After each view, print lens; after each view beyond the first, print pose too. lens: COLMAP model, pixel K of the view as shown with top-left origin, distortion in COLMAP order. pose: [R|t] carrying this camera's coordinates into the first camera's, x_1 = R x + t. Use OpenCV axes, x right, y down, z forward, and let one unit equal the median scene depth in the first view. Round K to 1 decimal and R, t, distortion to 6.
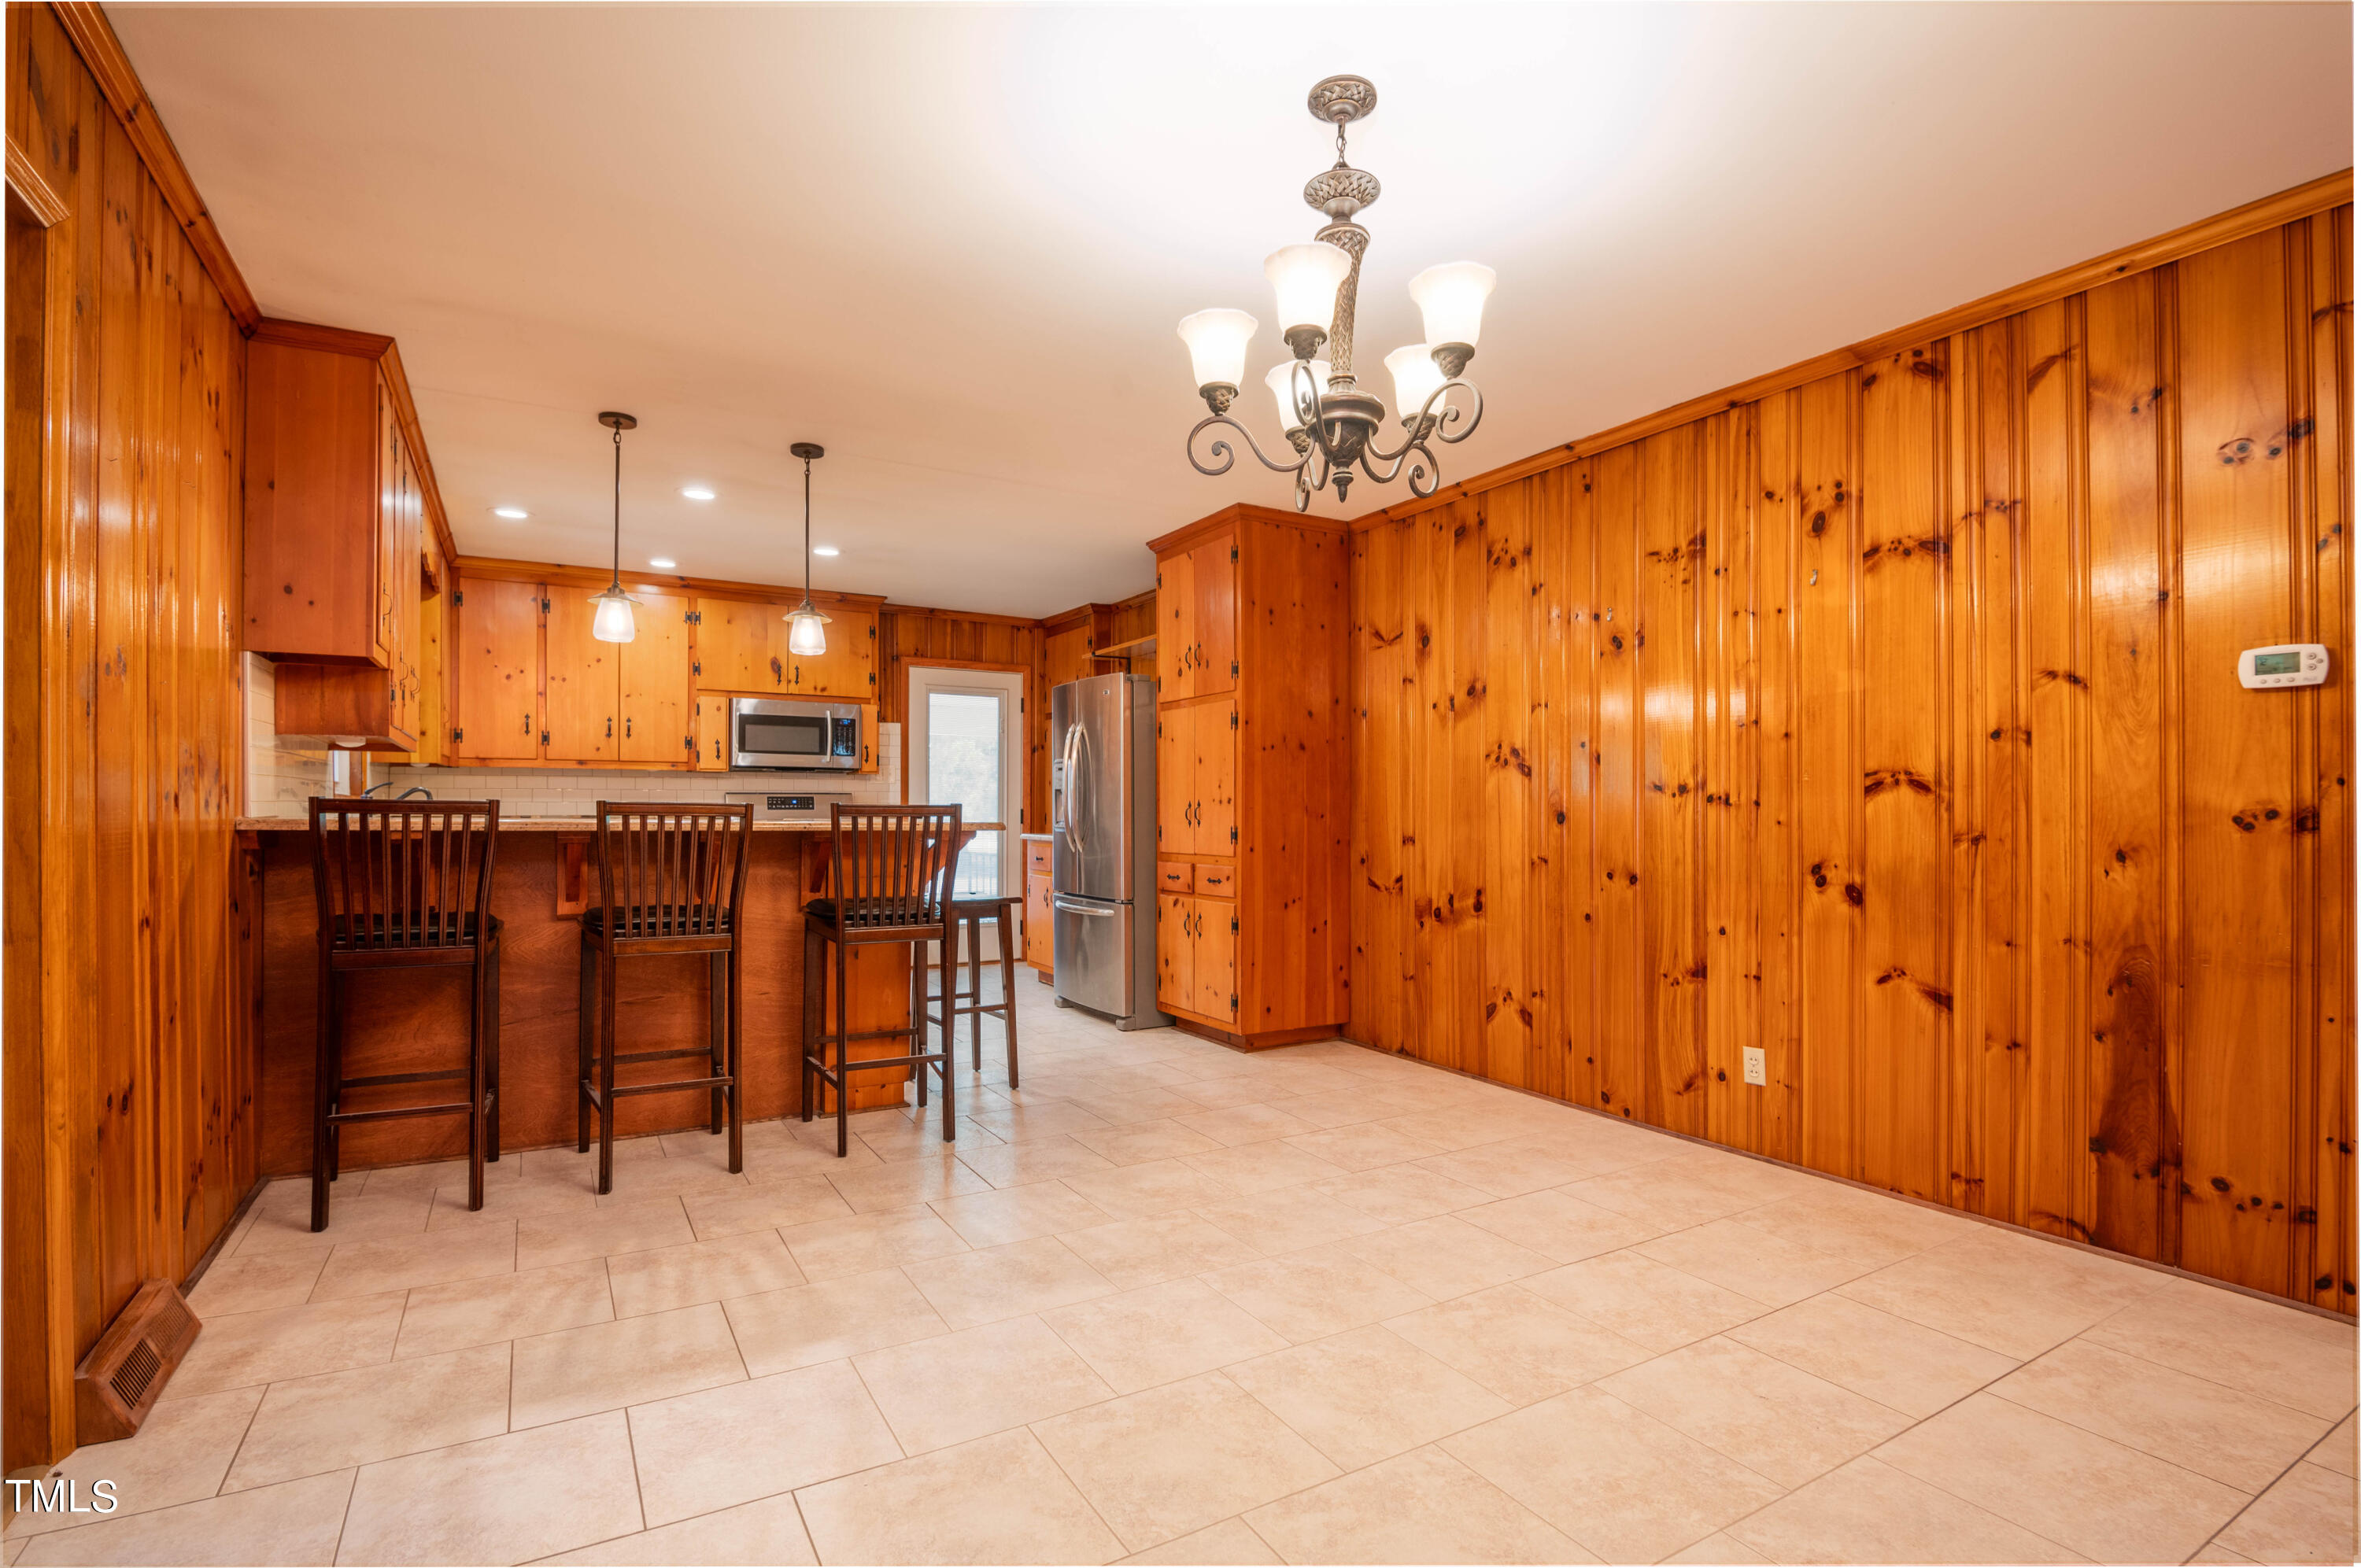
lens RADIAL K [[1092.5, 0, 1143.8], [0, 1092.5, 819.8], [0, 0, 1]] dist [-0.022197, -0.000374]
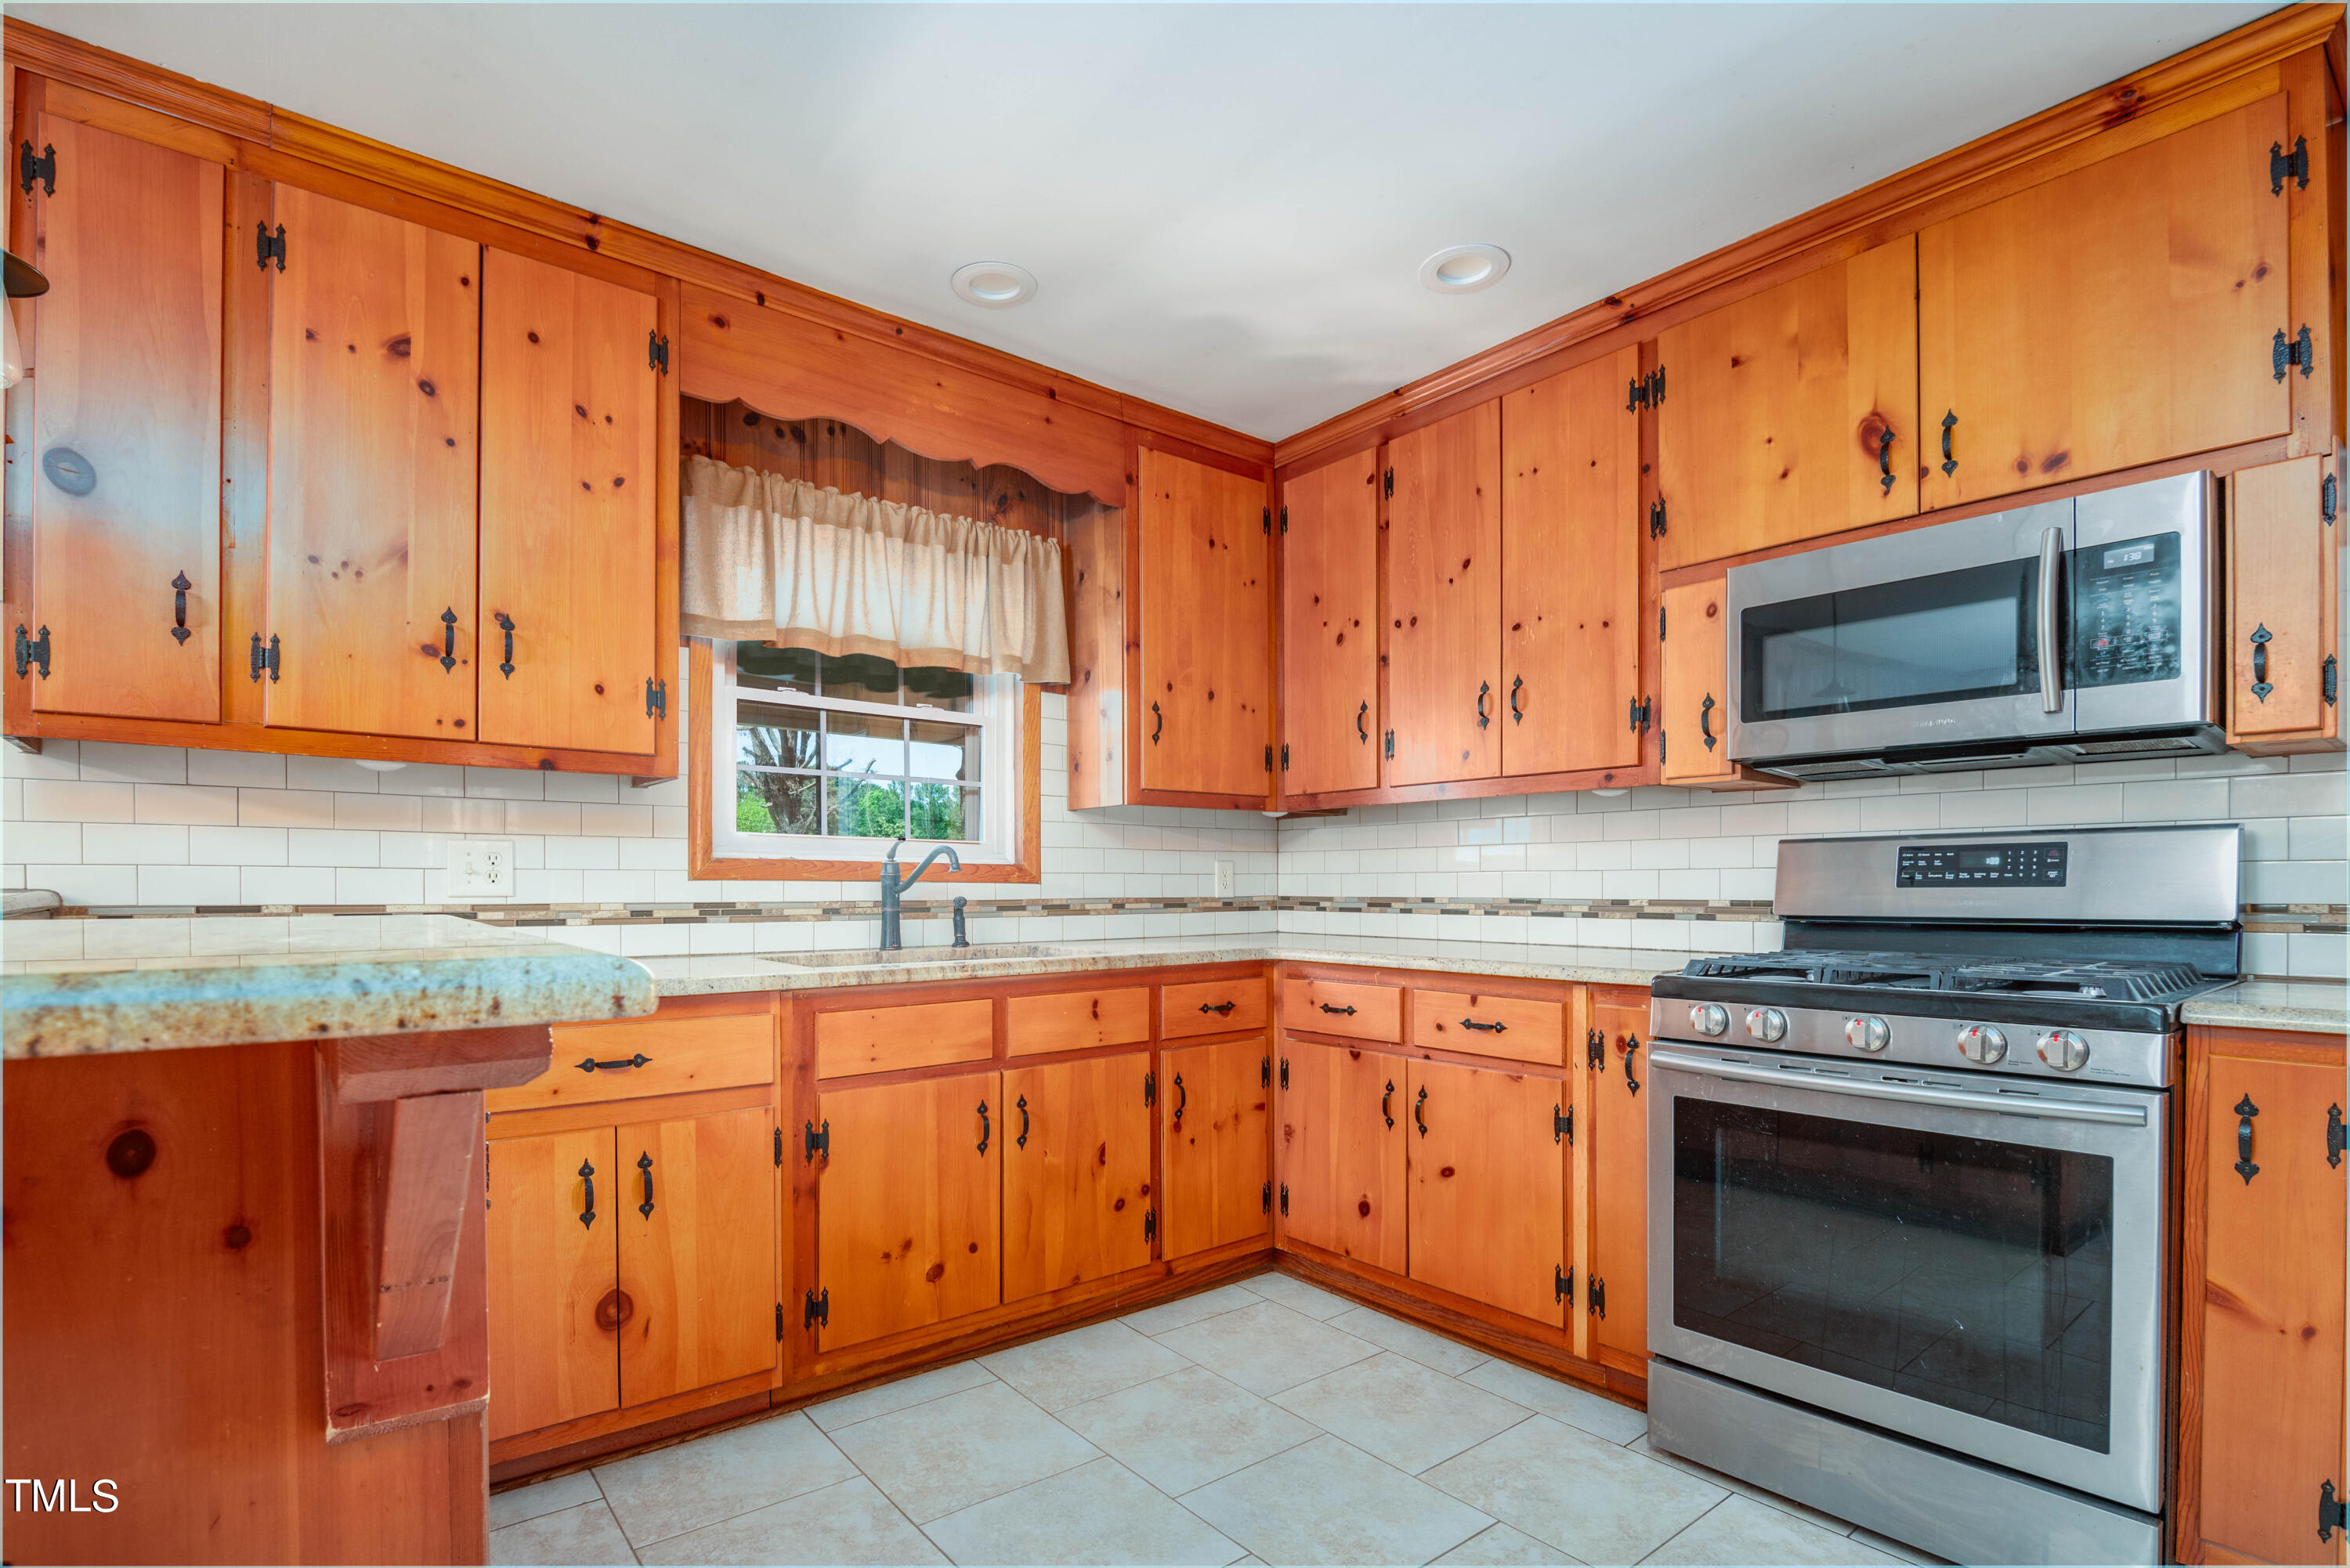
lens RADIAL K [[1120.0, 0, 1156.7], [0, 1120.0, 899.6], [0, 0, 1]] dist [-0.019153, -0.000793]
pose [[0.157938, 0.007084, -0.987424, -0.095956], [-0.011071, 0.999924, 0.005403, -0.009162], [0.987387, 0.010078, 0.158004, 1.444699]]
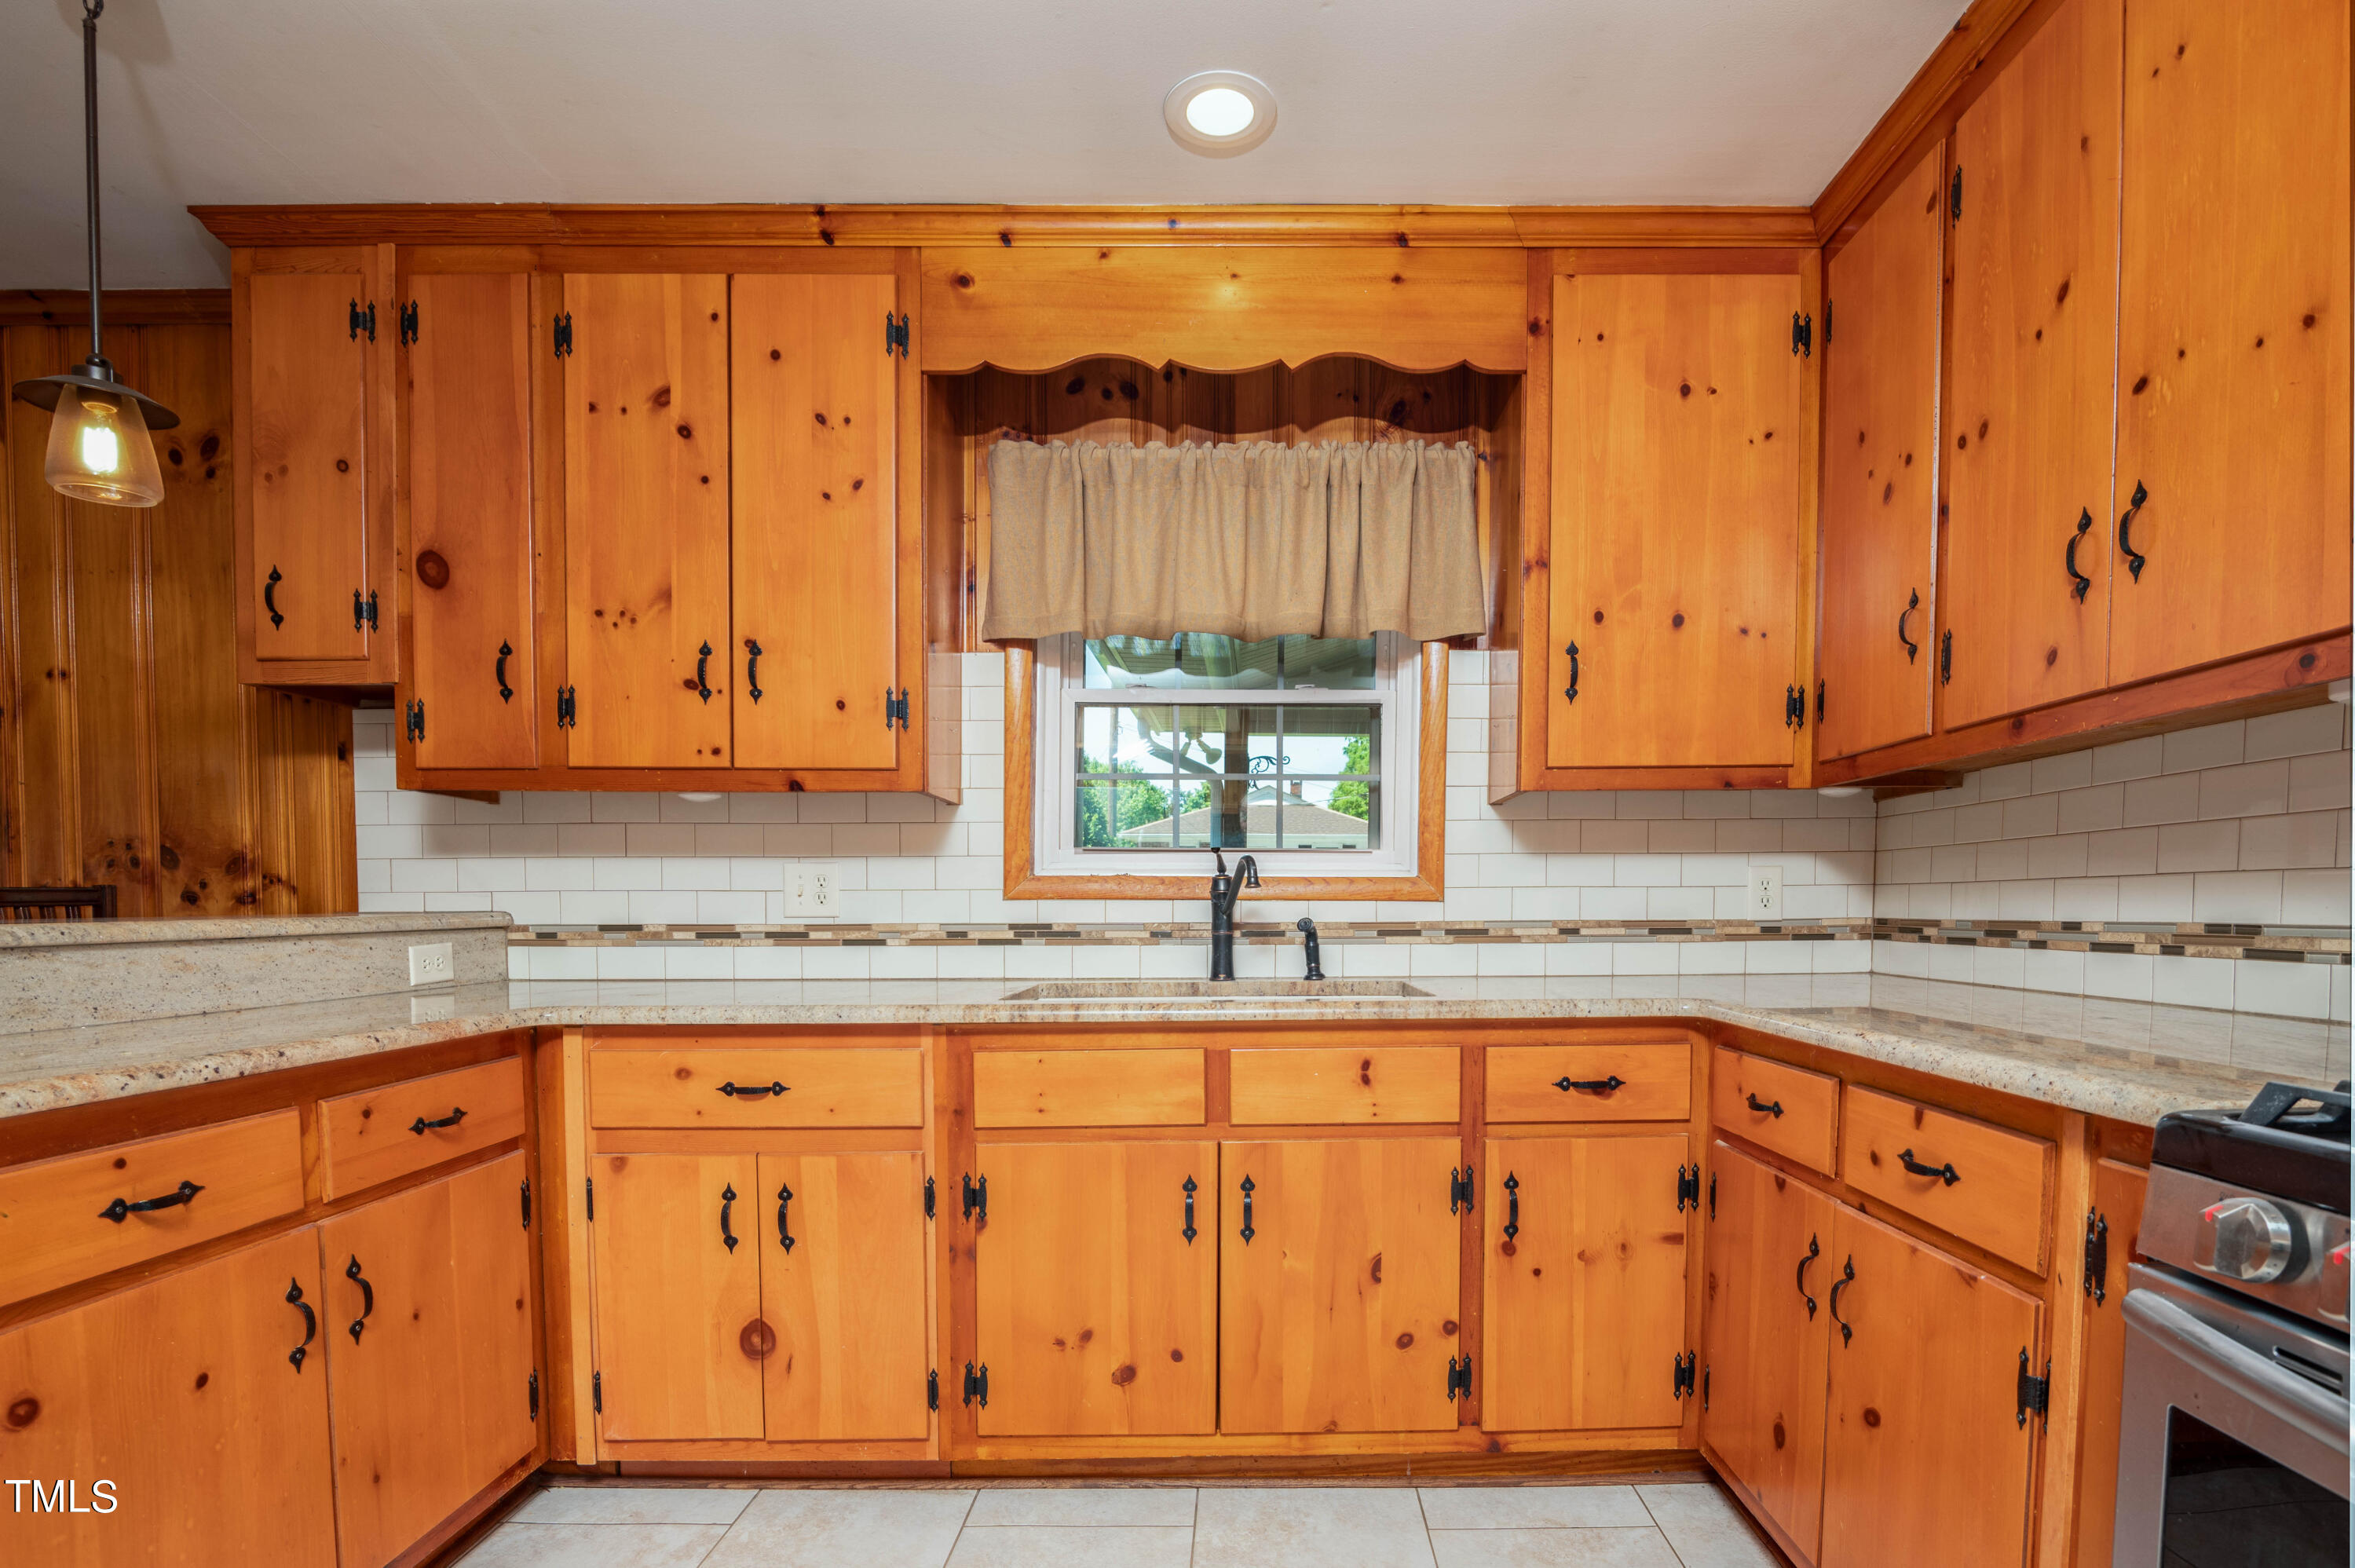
lens RADIAL K [[1160.7, 0, 1261.0], [0, 1160.7, 964.0], [0, 0, 1]] dist [-0.003414, -0.001212]
pose [[-0.486471, 0.041042, -0.872732, -0.327732], [-0.008845, 0.998614, 0.051892, -0.013874], [0.873652, 0.032963, -0.485434, 1.766124]]
